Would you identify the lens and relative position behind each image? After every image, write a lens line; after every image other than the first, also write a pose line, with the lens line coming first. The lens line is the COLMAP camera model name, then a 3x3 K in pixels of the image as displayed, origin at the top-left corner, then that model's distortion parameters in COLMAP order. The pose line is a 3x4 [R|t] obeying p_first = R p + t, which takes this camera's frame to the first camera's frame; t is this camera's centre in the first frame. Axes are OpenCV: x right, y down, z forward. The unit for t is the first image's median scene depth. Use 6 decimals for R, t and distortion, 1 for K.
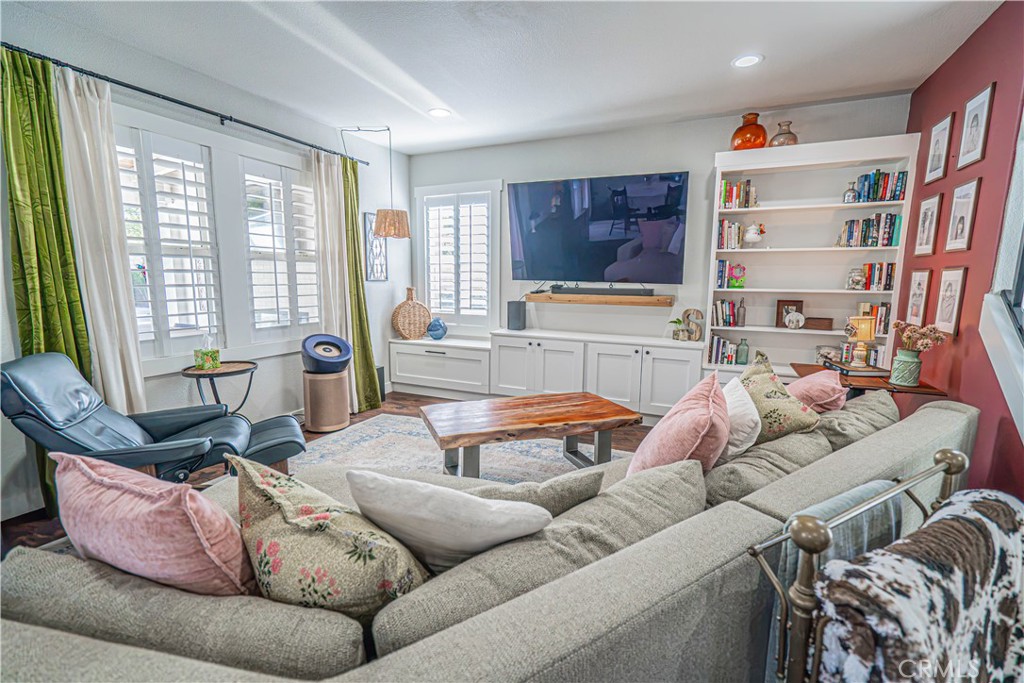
lens RADIAL K [[479.5, 0, 513.5], [0, 479.5, 345.8], [0, 0, 1]] dist [0.002325, 0.003669]
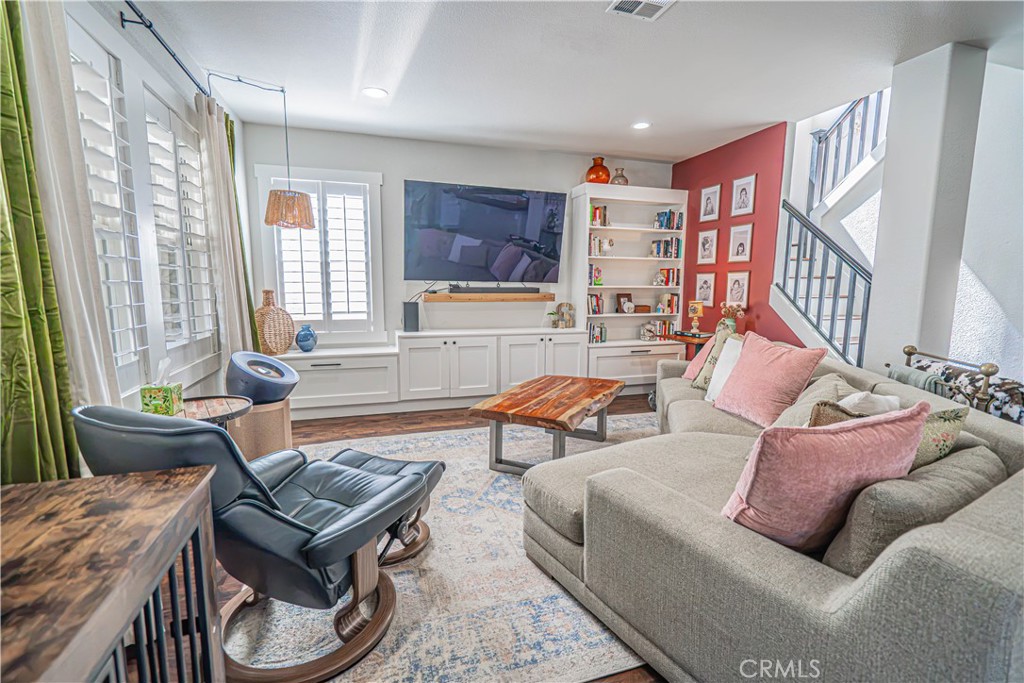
lens RADIAL K [[479.5, 0, 519.2], [0, 479.5, 346.6], [0, 0, 1]] dist [0.002325, 0.003669]
pose [[0.721444, -0.092287, 0.686295, -0.627852], [0.100890, 0.994513, 0.027677, -0.009831], [-0.685083, 0.049273, 0.726796, 0.185227]]
